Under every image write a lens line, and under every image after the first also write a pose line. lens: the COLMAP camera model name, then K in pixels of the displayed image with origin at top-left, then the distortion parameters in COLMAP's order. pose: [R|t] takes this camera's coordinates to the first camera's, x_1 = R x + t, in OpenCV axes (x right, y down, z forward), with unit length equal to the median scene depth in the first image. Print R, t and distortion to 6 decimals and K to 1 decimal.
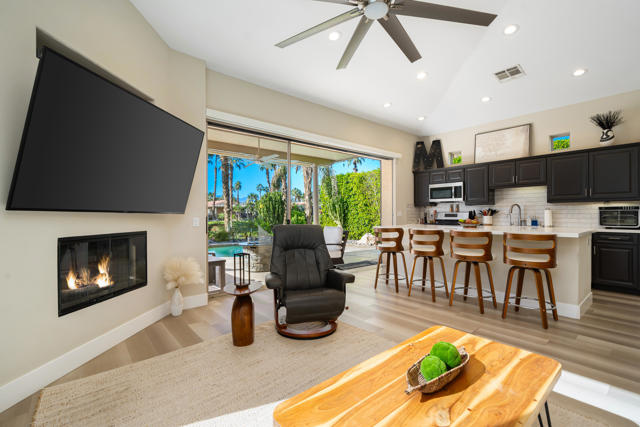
lens RADIAL K [[288.0, 0, 320.0], [0, 288.0, 213.5], [0, 0, 1]] dist [0.009264, 0.000401]
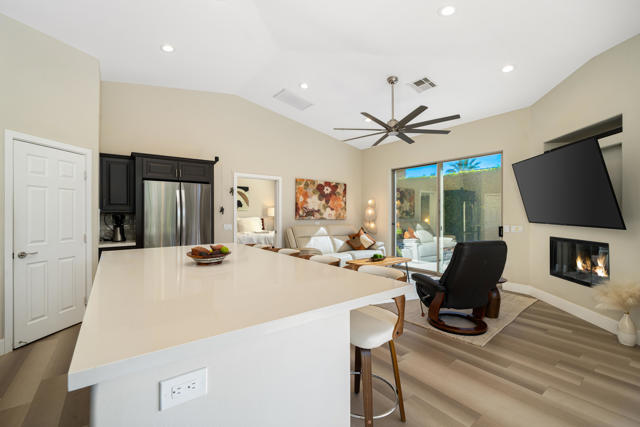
lens RADIAL K [[268.3, 0, 320.0], [0, 268.3, 213.5], [0, 0, 1]] dist [0.000771, 0.000010]
pose [[-0.997726, 0.002869, 0.067337, 0.216082], [0.002500, 0.999981, -0.005575, -0.025897], [-0.067351, -0.005394, -0.997715, 1.073981]]
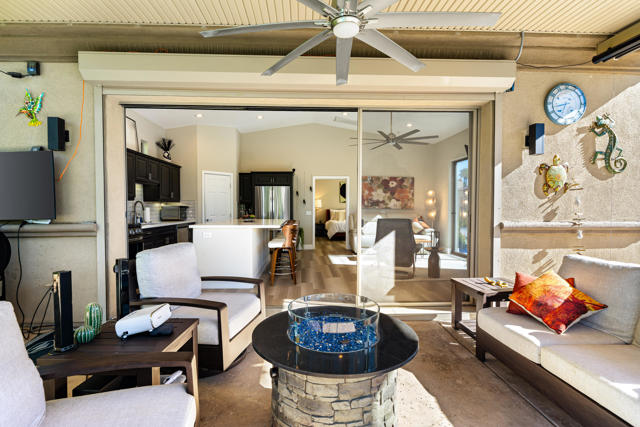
lens RADIAL K [[316.6, 0, 322.2], [0, 316.6, 216.7], [0, 0, 1]] dist [0.000548, 0.000615]
pose [[-0.793684, -0.013462, 0.608181, -0.429194], [0.000962, 0.999726, 0.023384, -0.005441], [-0.608329, 0.019145, -0.793454, 1.411858]]
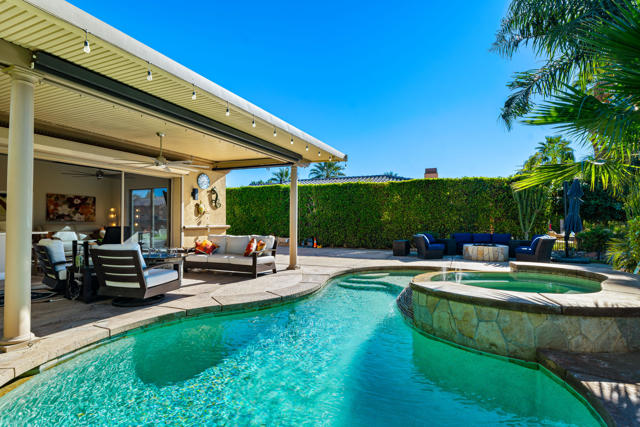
lens RADIAL K [[316.6, 0, 322.2], [0, 316.6, 216.7], [0, 0, 1]] dist [0.000548, 0.000615]
pose [[-0.903024, -0.001541, -0.429588, -0.275786], [0.004510, 0.999904, -0.013066, -0.002287], [0.429567, -0.013736, -0.902930, 2.389773]]
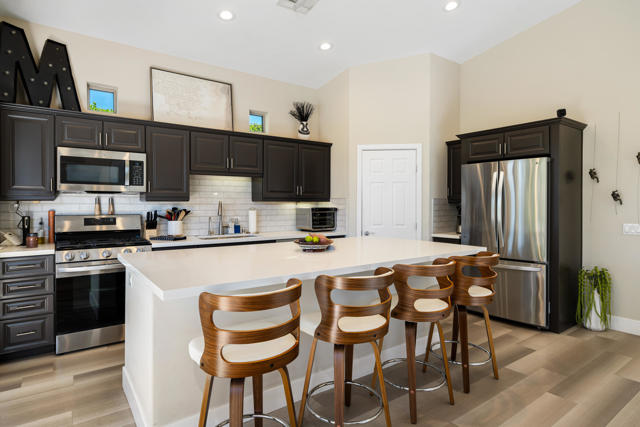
lens RADIAL K [[361.5, 0, 314.4], [0, 361.5, 205.6], [0, 0, 1]] dist [0.005796, 0.000635]
pose [[0.091709, -0.001092, 0.995785, -0.101395], [-0.006433, 0.999978, 0.001690, -0.024811], [-0.995765, -0.006561, 0.091700, 0.692418]]
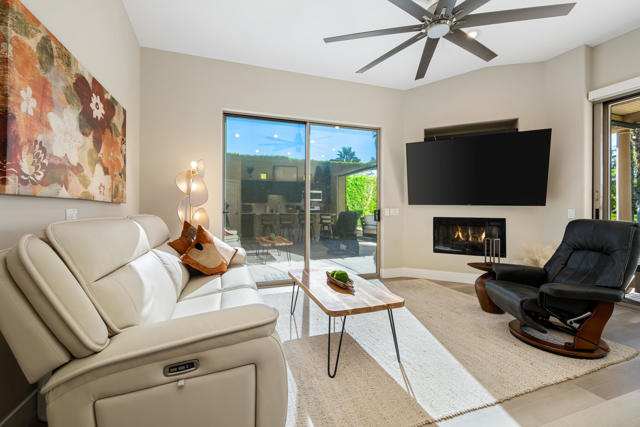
lens RADIAL K [[266.8, 0, 310.9], [0, 266.8, 205.0], [0, 0, 1]] dist [-0.001337, -0.000235]
pose [[-0.387667, -0.005428, -0.921783, 0.479646], [0.002232, 0.999974, -0.006828, 0.001506], [0.921797, -0.004704, -0.387645, 0.328567]]
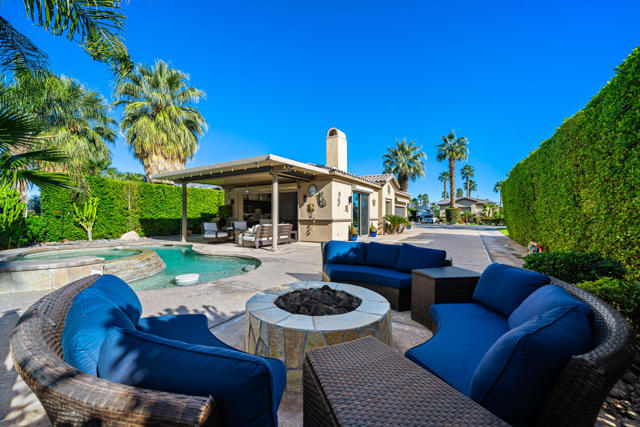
lens RADIAL K [[255.8, 0, 314.8], [0, 255.8, 214.3], [0, 0, 1]] dist [-0.000047, -0.000260]
pose [[-0.297151, 0.008514, 0.954793, -2.410650], [-0.003840, 0.999942, -0.010112, 0.006272], [-0.954823, -0.006671, -0.297101, 1.214605]]
